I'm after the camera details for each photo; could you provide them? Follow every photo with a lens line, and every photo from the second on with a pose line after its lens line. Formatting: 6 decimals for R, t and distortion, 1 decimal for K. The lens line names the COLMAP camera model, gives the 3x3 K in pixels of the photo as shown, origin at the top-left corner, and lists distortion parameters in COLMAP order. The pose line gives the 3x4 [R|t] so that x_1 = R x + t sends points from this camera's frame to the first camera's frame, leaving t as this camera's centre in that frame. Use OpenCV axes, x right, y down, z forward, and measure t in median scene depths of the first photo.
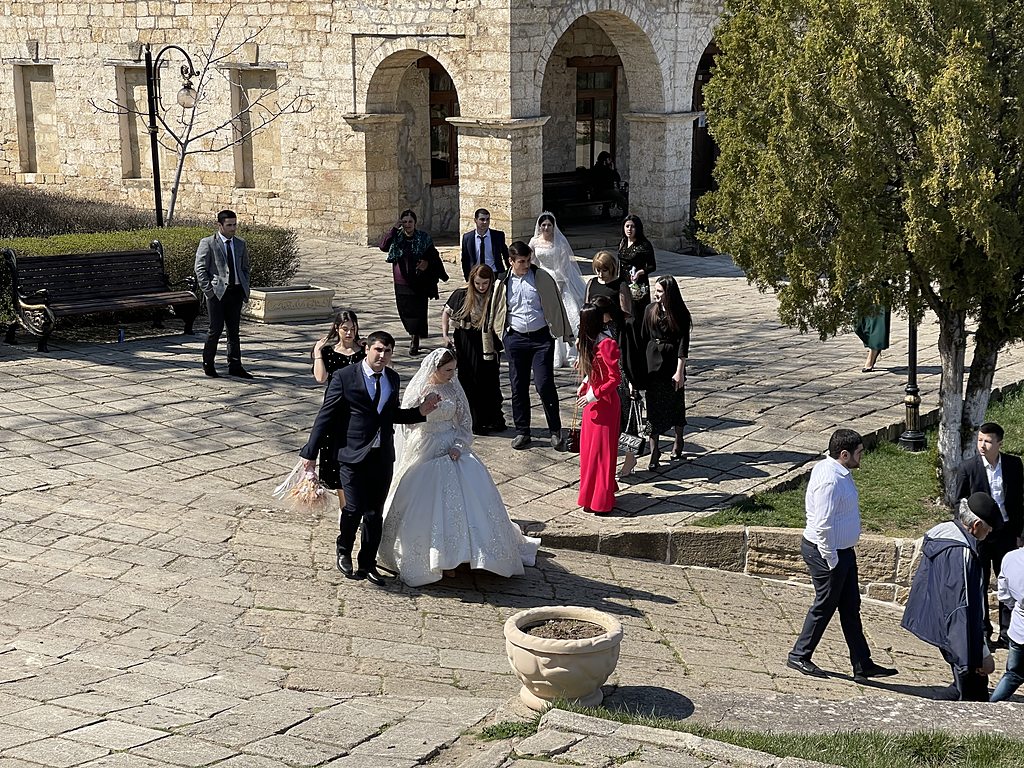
lens RADIAL K [[1752.1, 0, 512.0], [0, 1752.1, 384.0], [0, 0, 1]] dist [0.116835, 0.097279]
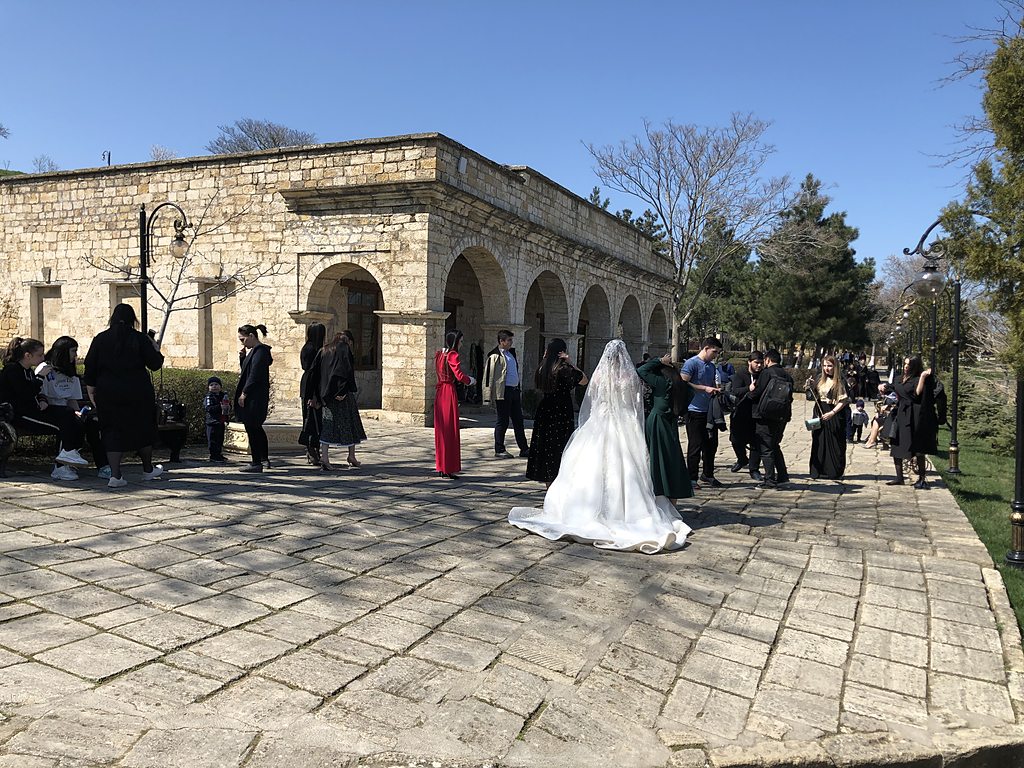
lens RADIAL K [[830.9, 0, 510.8], [0, 830.9, 402.3], [0, 0, 1]] dist [-0.002844, 0.000676]
pose [[0.972399, 0.016543, 0.232737, -0.082407], [0.013872, 0.991620, -0.128442, -0.000003], [-0.232911, 0.128126, 0.964021, 0.378053]]
